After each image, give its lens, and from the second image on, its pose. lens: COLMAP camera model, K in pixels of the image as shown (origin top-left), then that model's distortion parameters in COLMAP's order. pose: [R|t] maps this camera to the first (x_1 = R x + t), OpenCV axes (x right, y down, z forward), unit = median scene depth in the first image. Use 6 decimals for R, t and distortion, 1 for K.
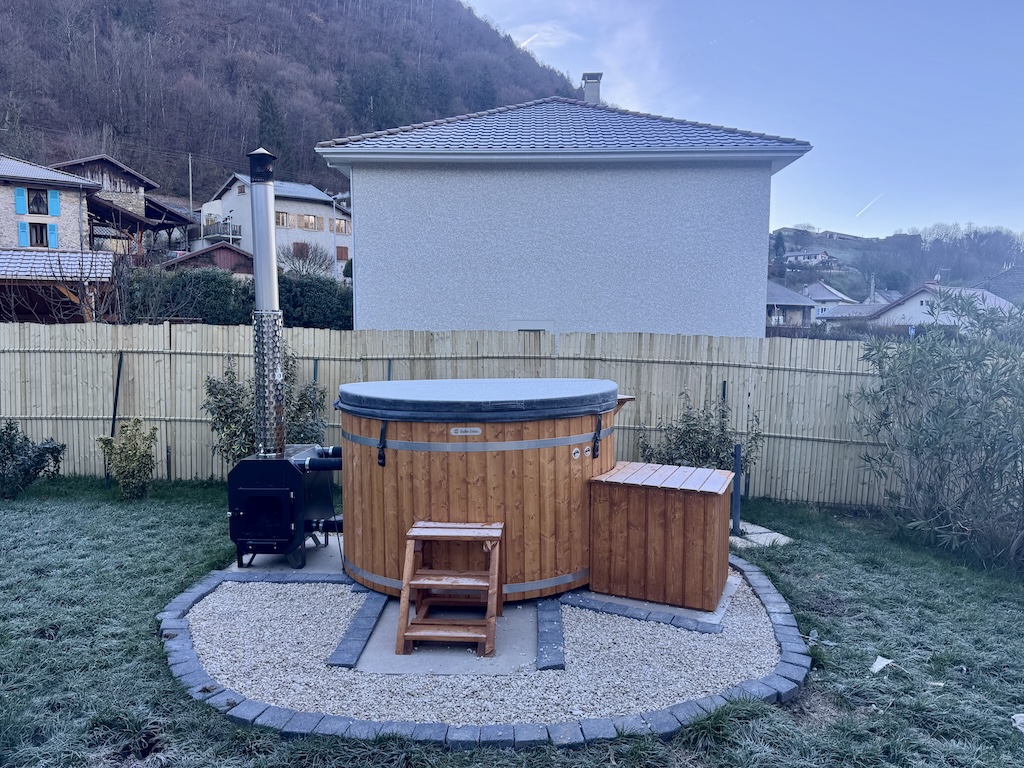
lens RADIAL K [[717.0, 0, 514.1], [0, 717.0, 382.6], [0, 0, 1]] dist [0.043130, -0.055682]
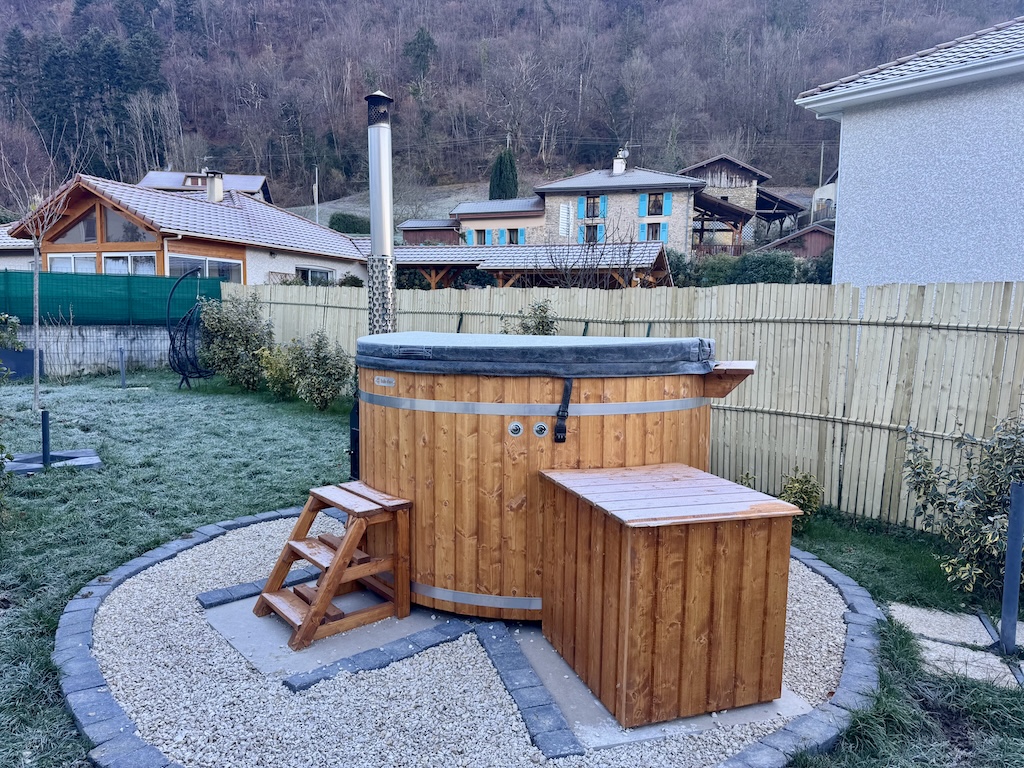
lens RADIAL K [[717.0, 0, 514.1], [0, 717.0, 382.6], [0, 0, 1]] dist [0.043130, -0.055682]
pose [[0.672866, 0.074138, -0.736040, 0.345436], [-0.064306, 0.997061, 0.041643, 0.014083], [0.736965, 0.019311, 0.675655, 0.303703]]
